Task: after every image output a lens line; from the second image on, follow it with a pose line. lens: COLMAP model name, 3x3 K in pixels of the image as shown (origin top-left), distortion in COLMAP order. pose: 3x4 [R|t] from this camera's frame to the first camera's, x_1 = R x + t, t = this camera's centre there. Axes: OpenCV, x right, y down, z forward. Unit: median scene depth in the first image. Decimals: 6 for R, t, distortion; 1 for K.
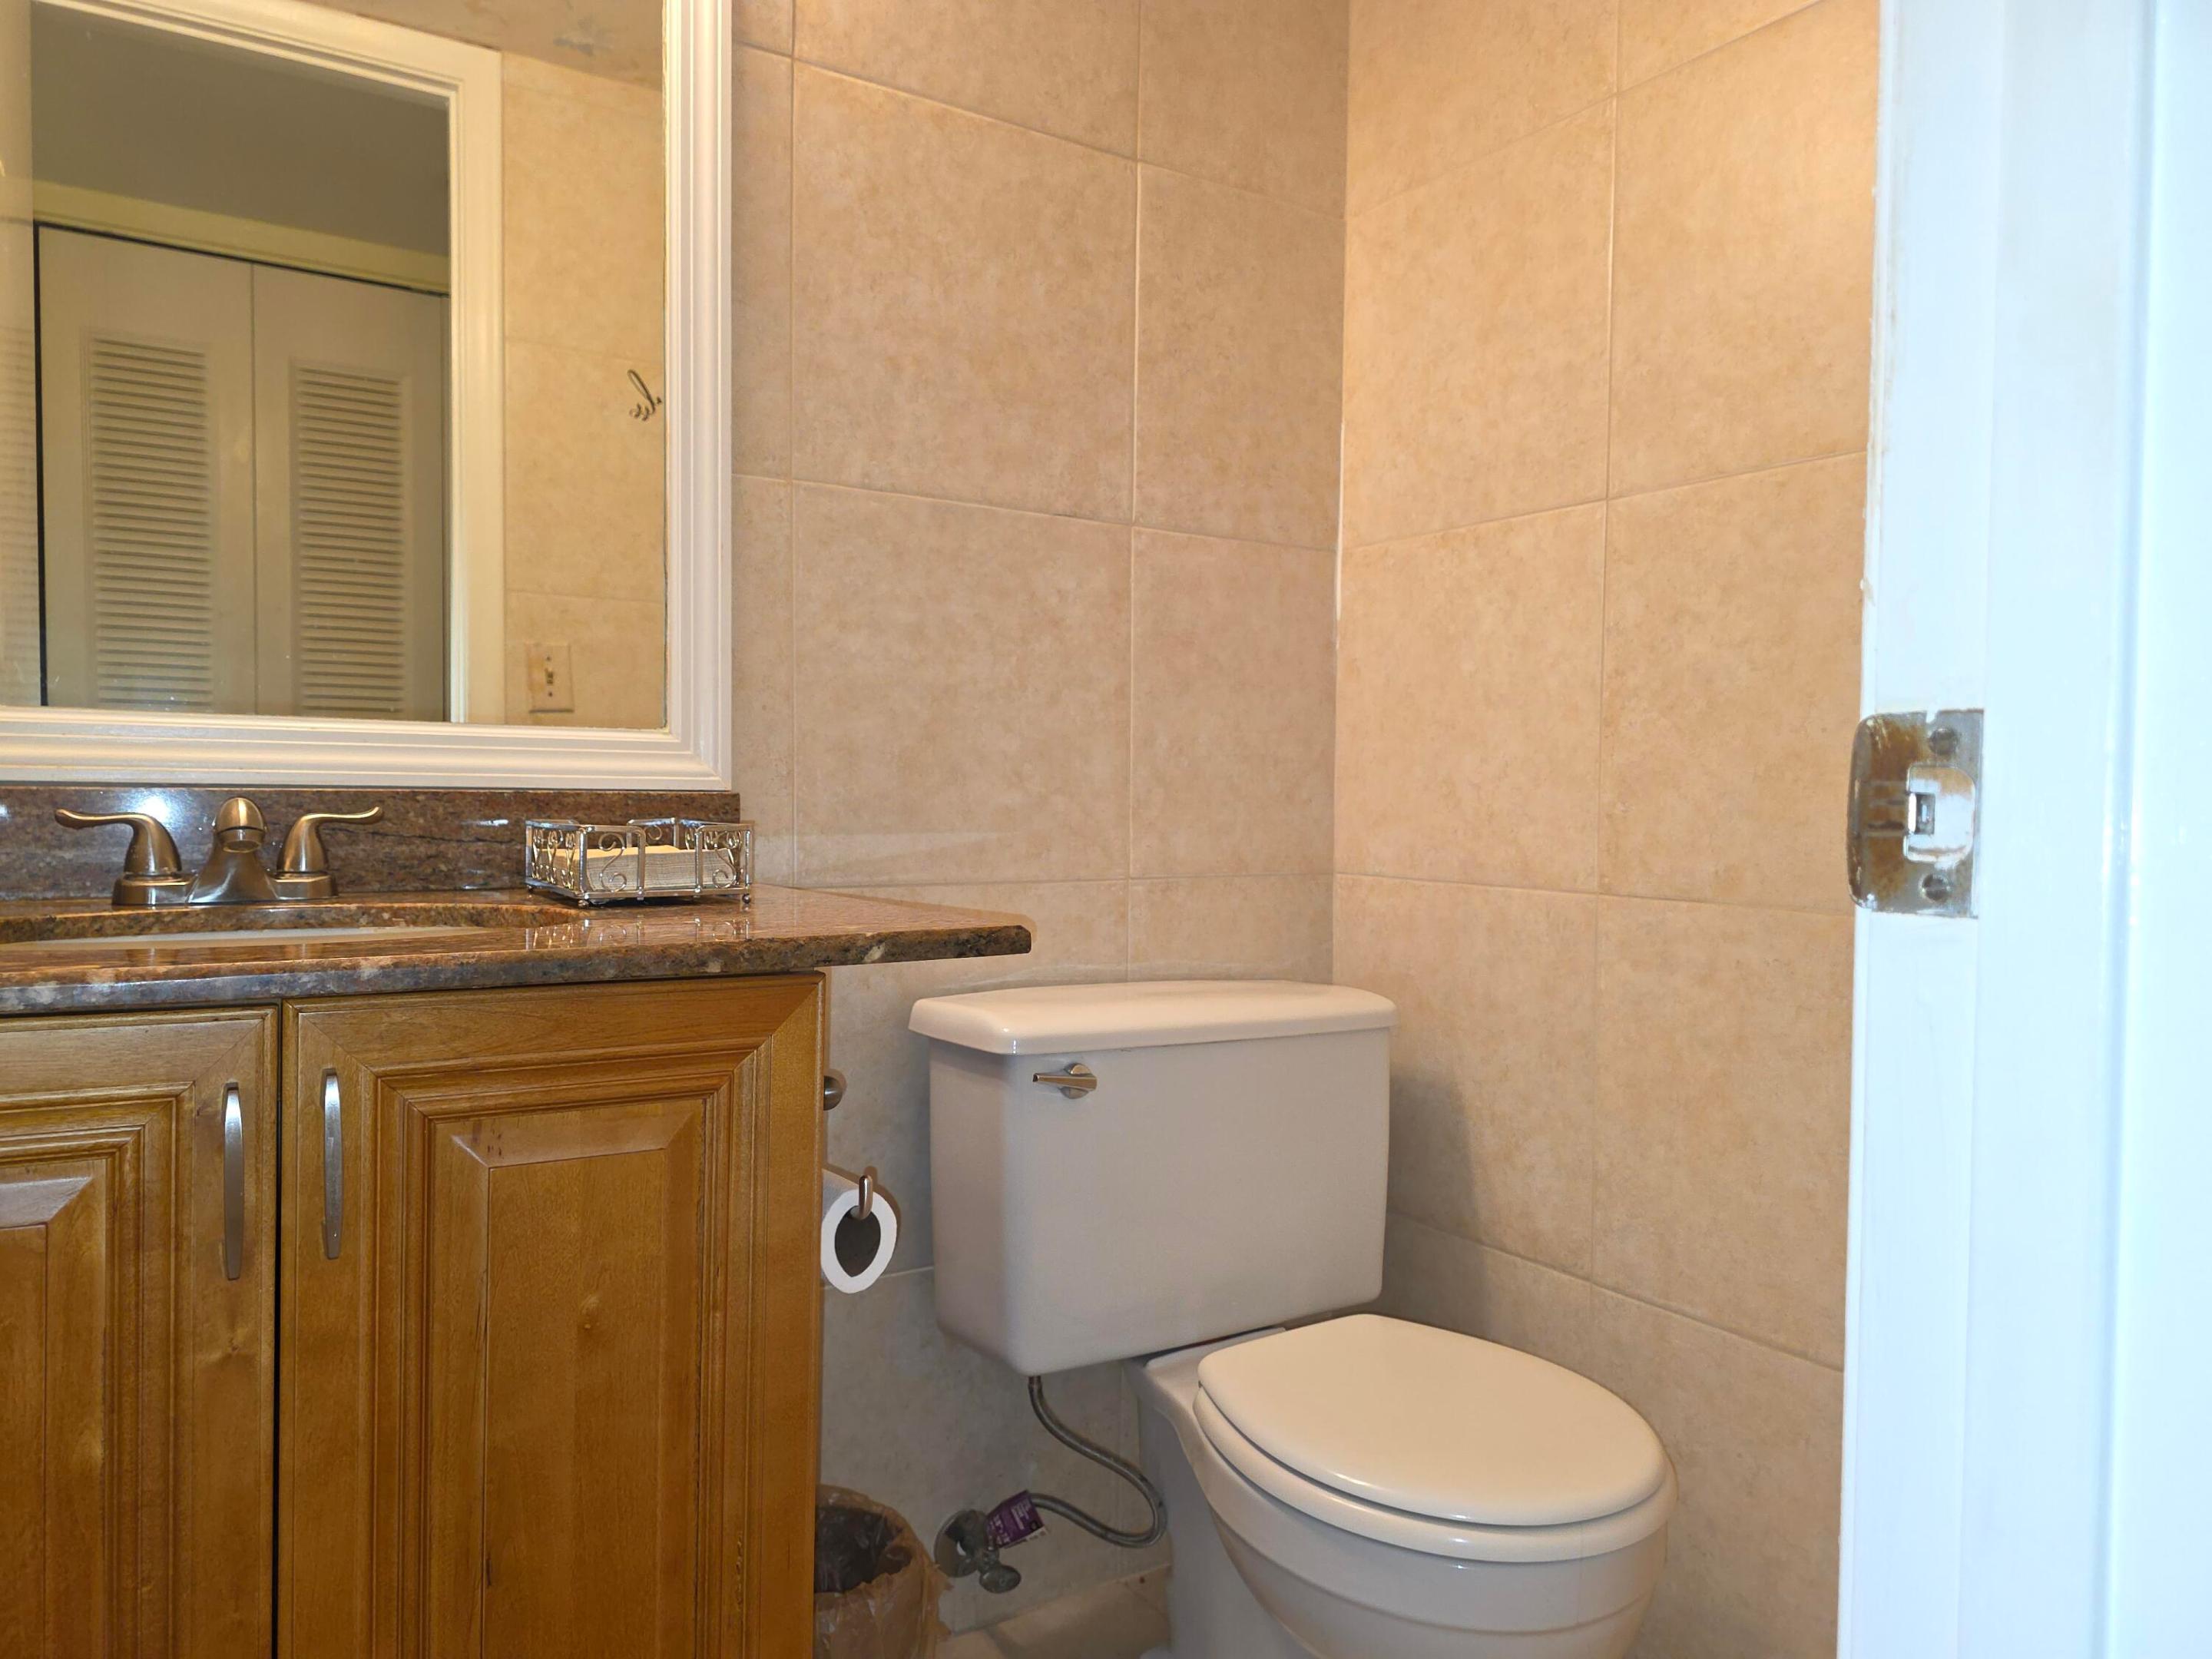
lens RADIAL K [[1488.0, 0, 1110.4], [0, 1488.0, 829.0], [0, 0, 1]] dist [0.064761, -0.060013]
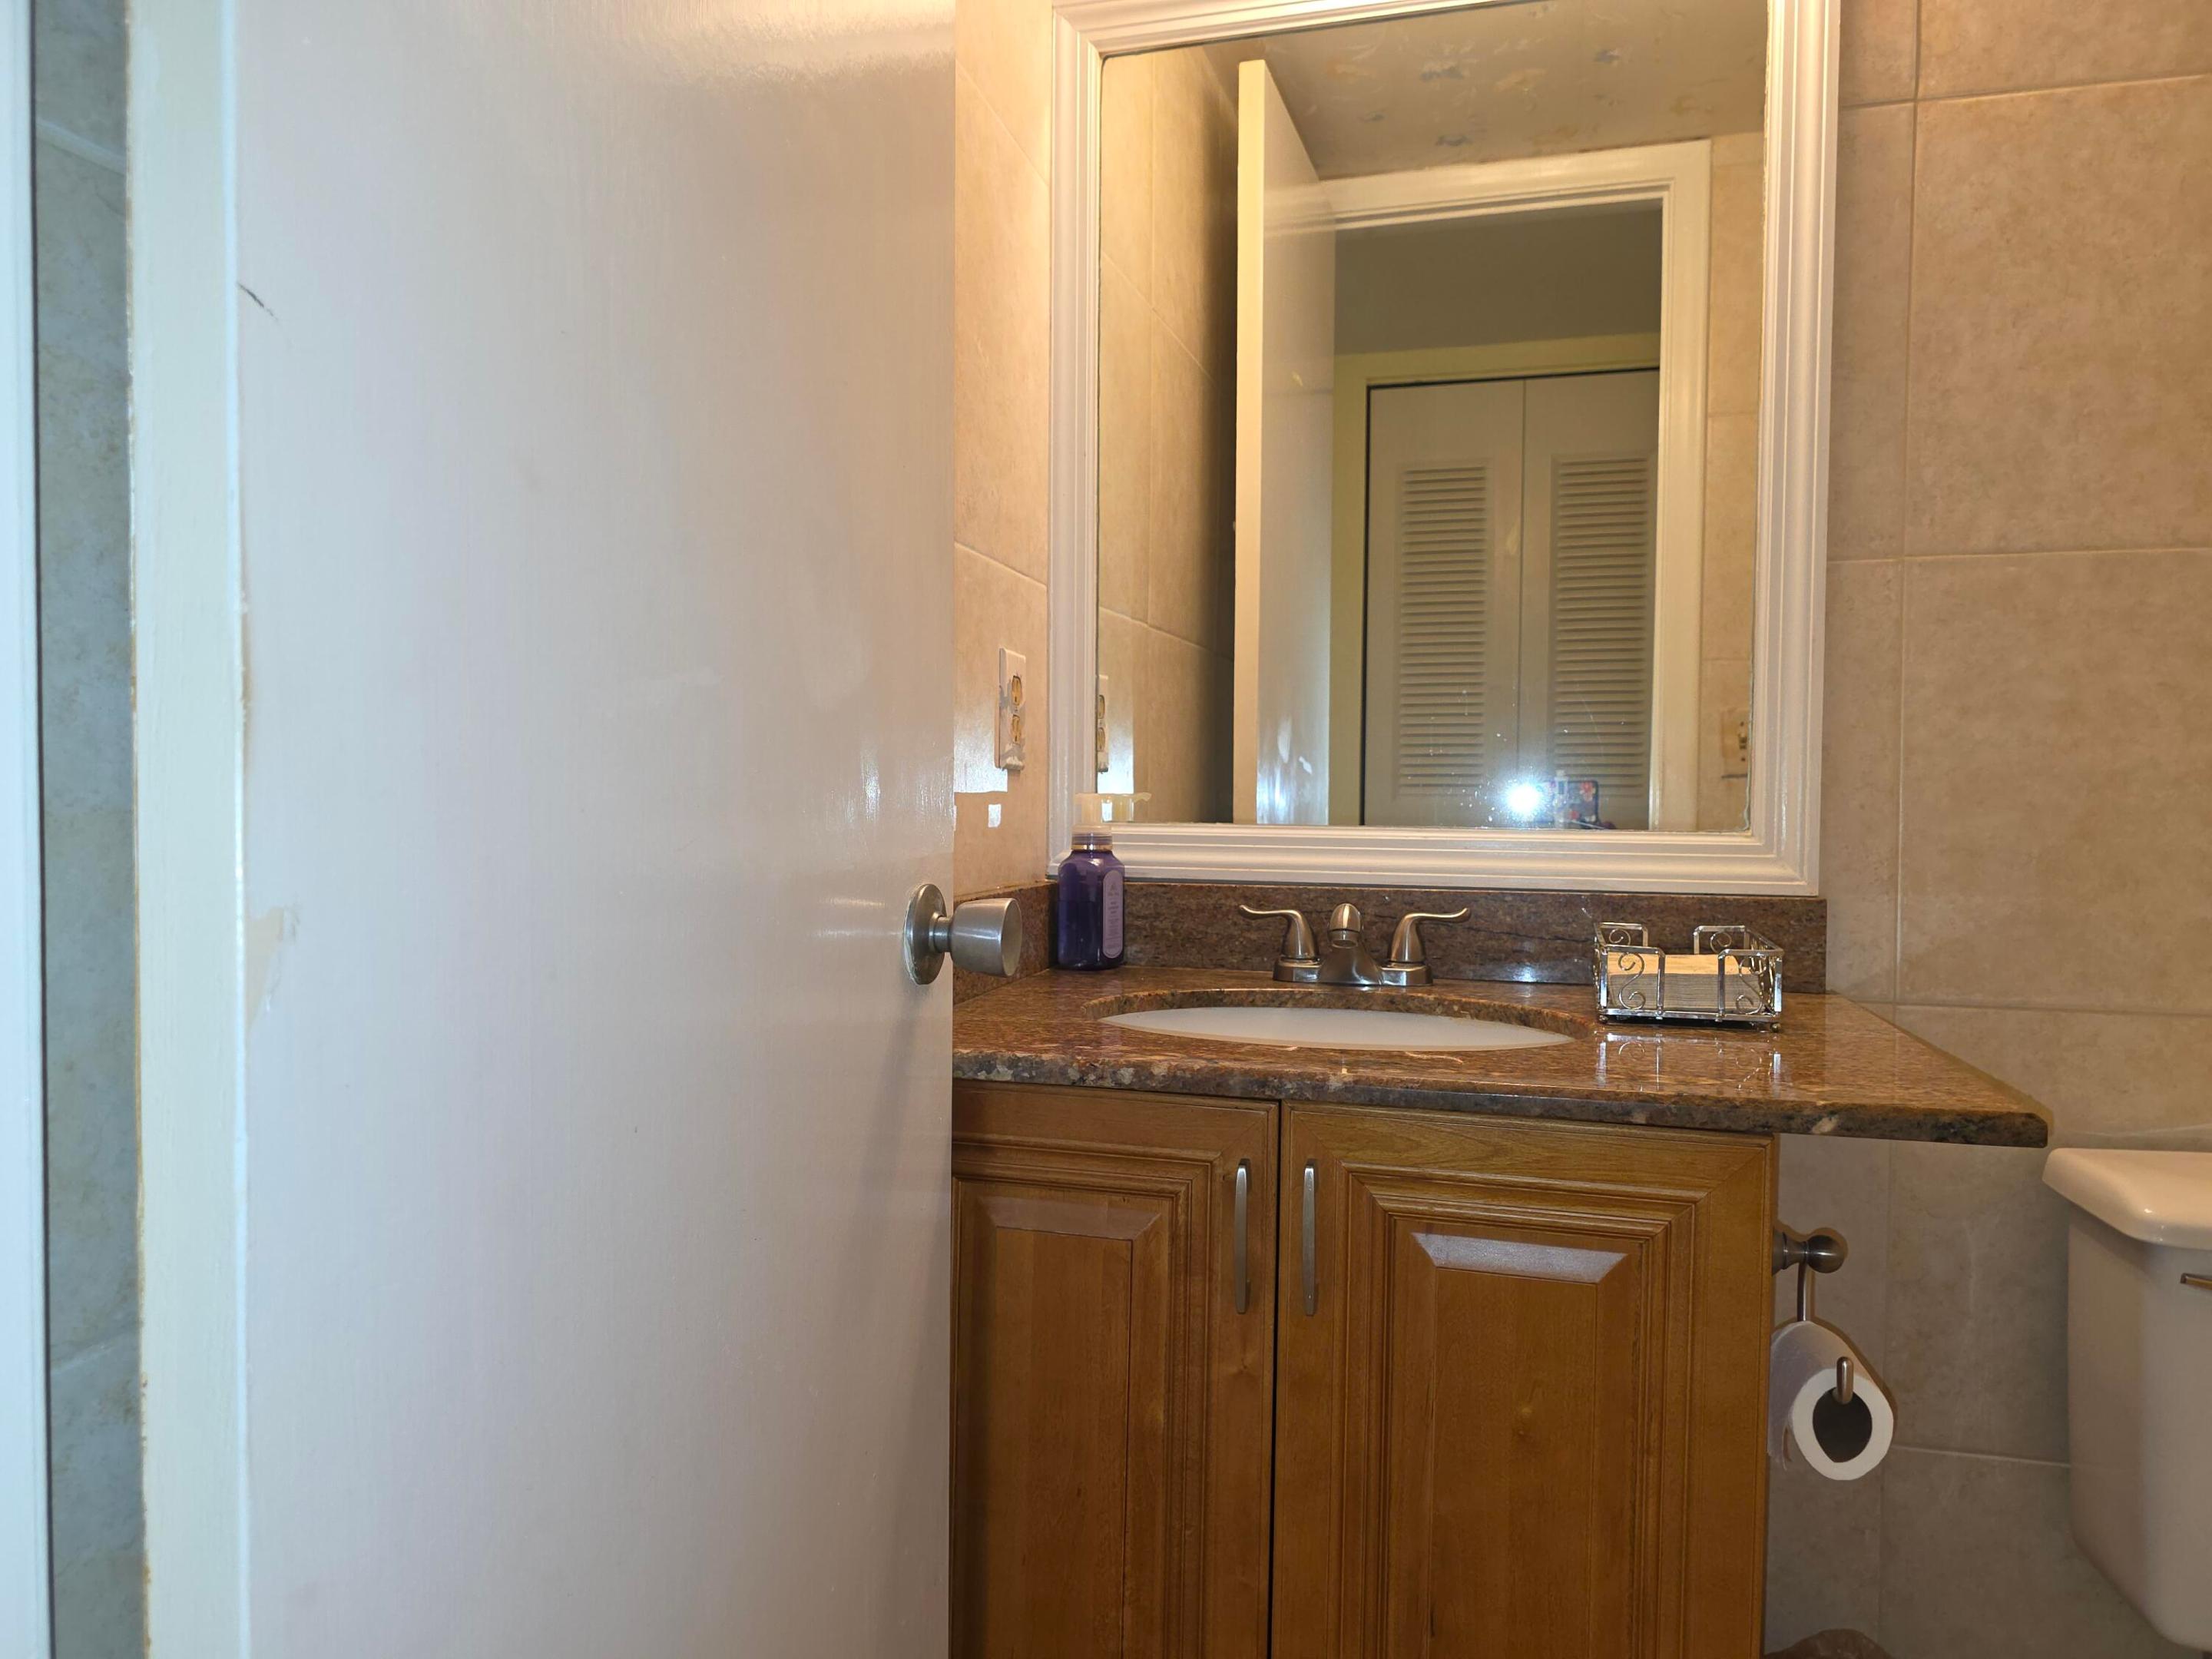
lens RADIAL K [[1488.0, 0, 1130.2], [0, 1488.0, 838.7], [0, 0, 1]] dist [0.064761, -0.060013]
pose [[0.682053, 0.017124, -0.731103, 0.162203], [-0.020859, 0.999775, 0.003956, -0.063097], [0.731006, 0.012552, 0.682256, 0.032952]]
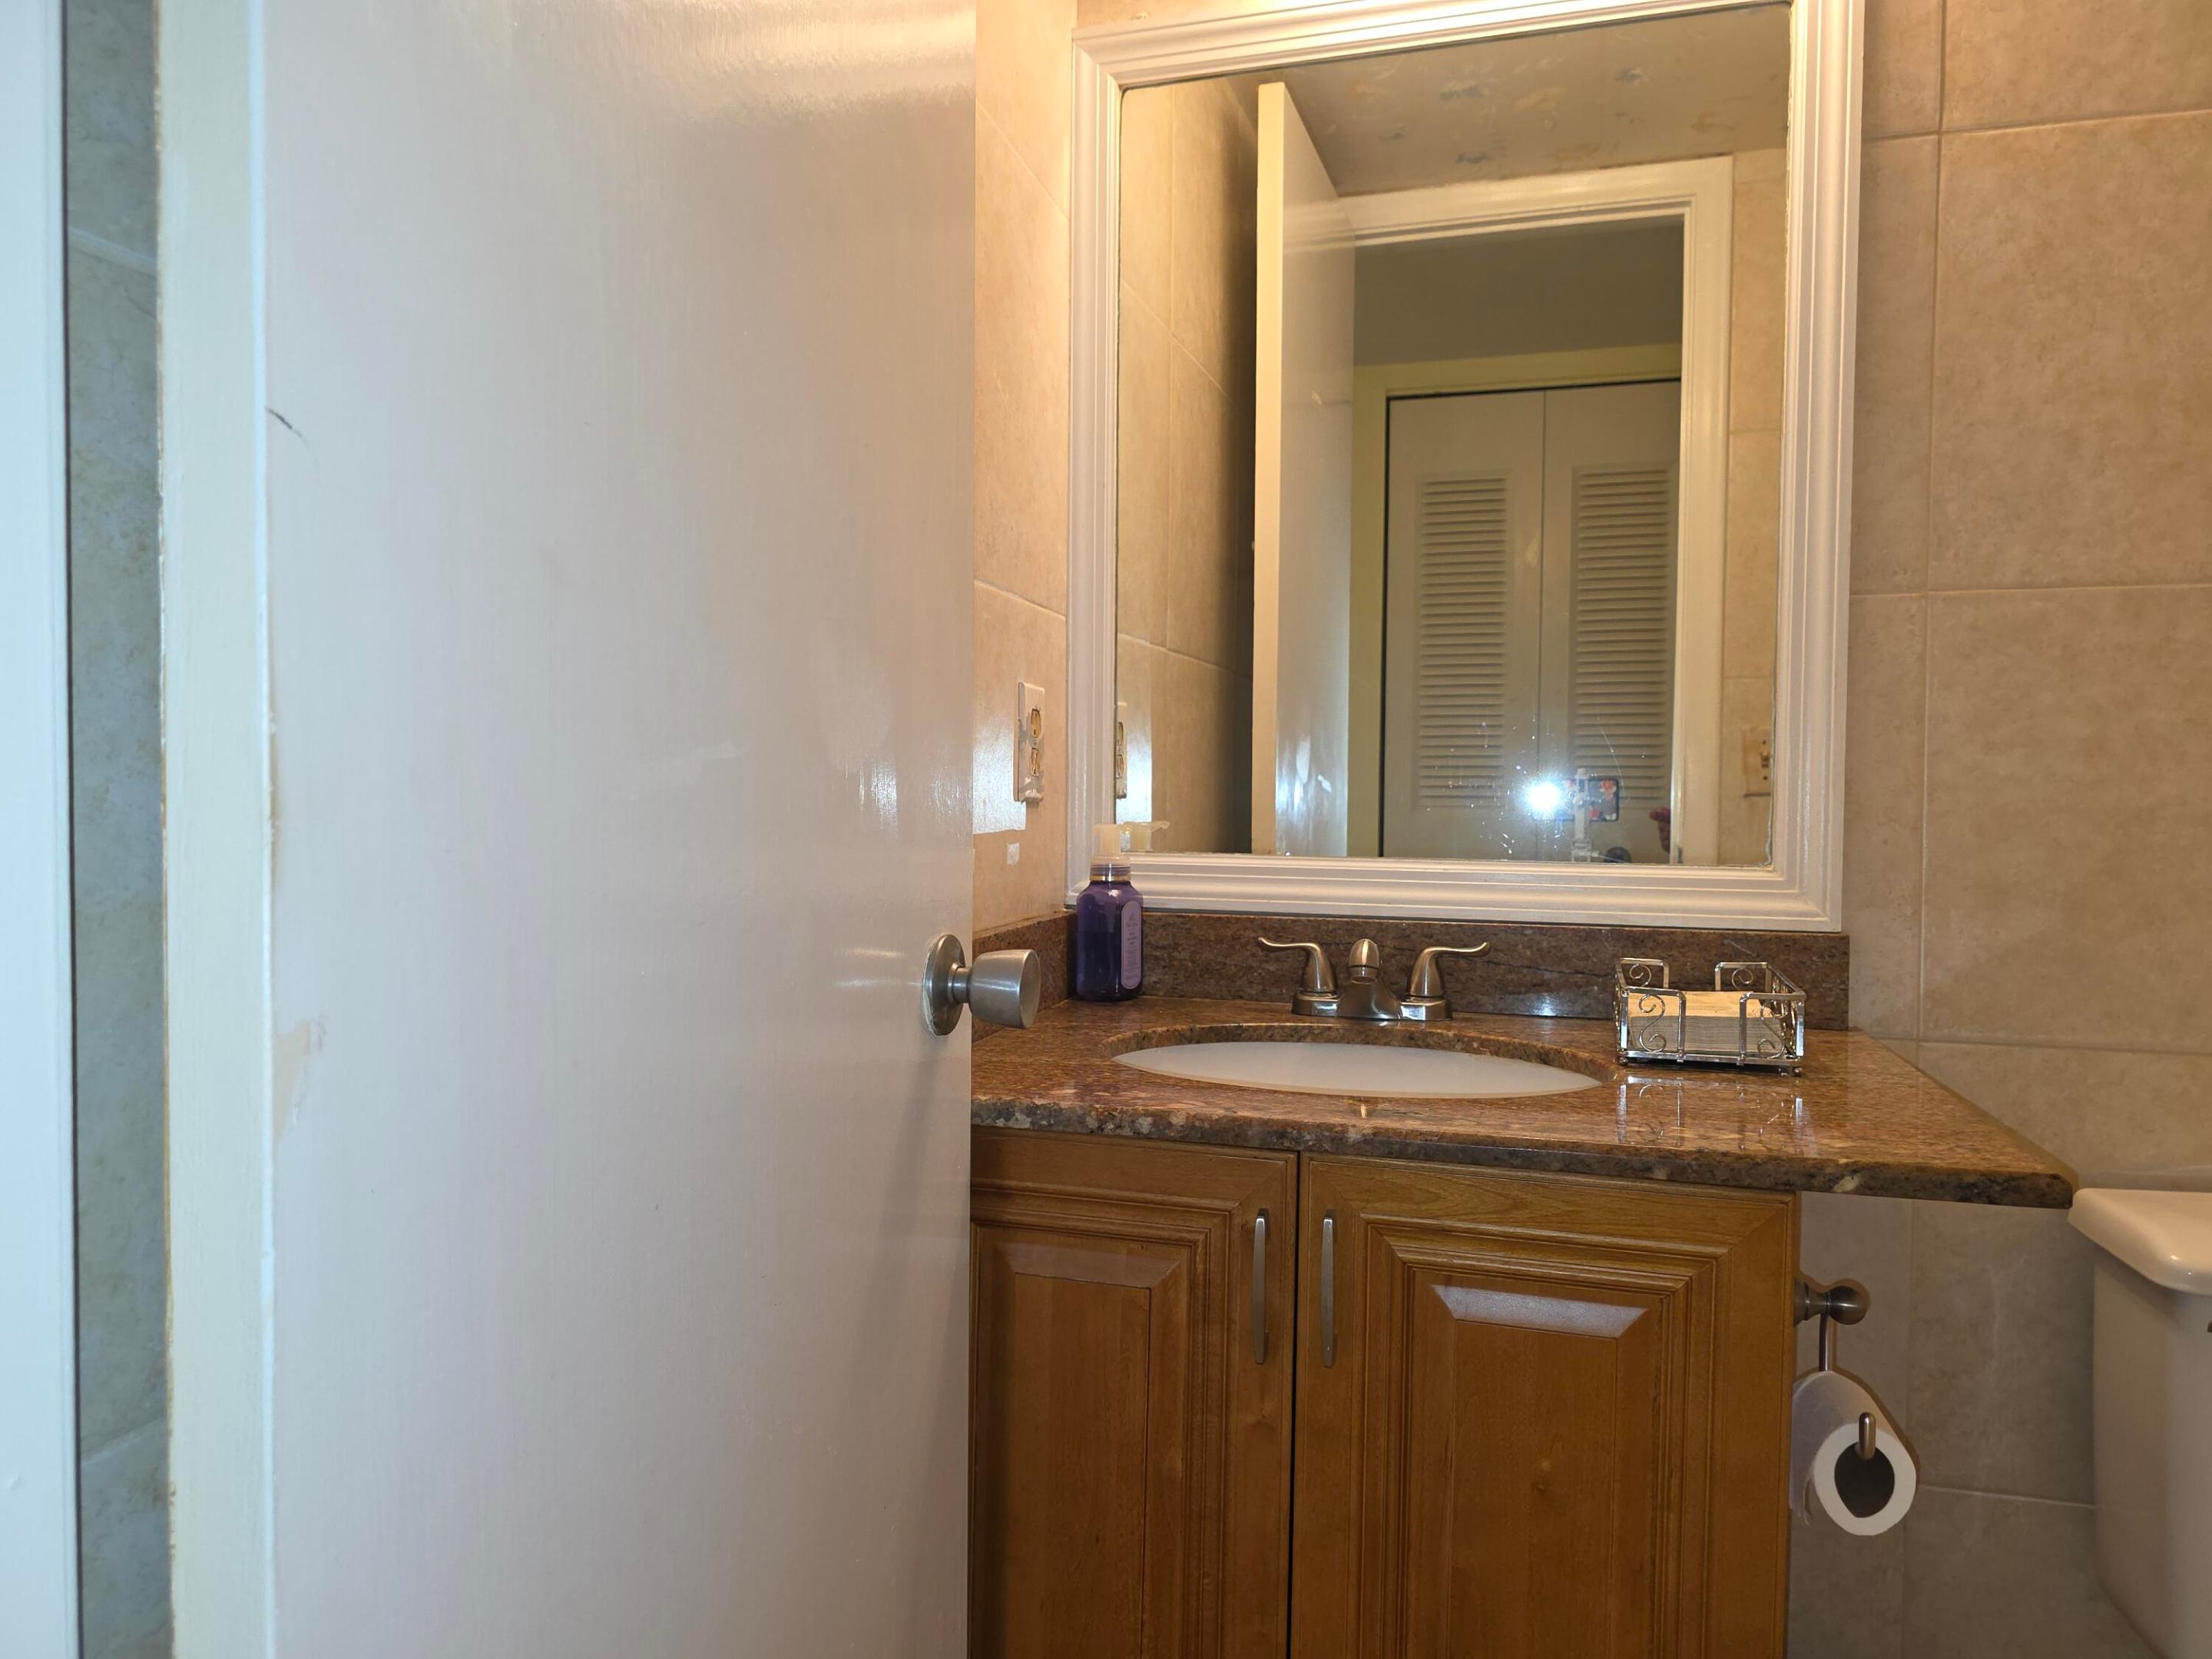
lens RADIAL K [[1488.0, 0, 1129.8], [0, 1488.0, 836.9], [0, 0, 1]] dist [0.064761, -0.060013]
pose [[0.672686, 0.017594, -0.739719, 0.162431], [-0.022015, 0.999751, 0.003759, -0.088161], [0.739600, 0.013756, 0.672906, 0.031993]]
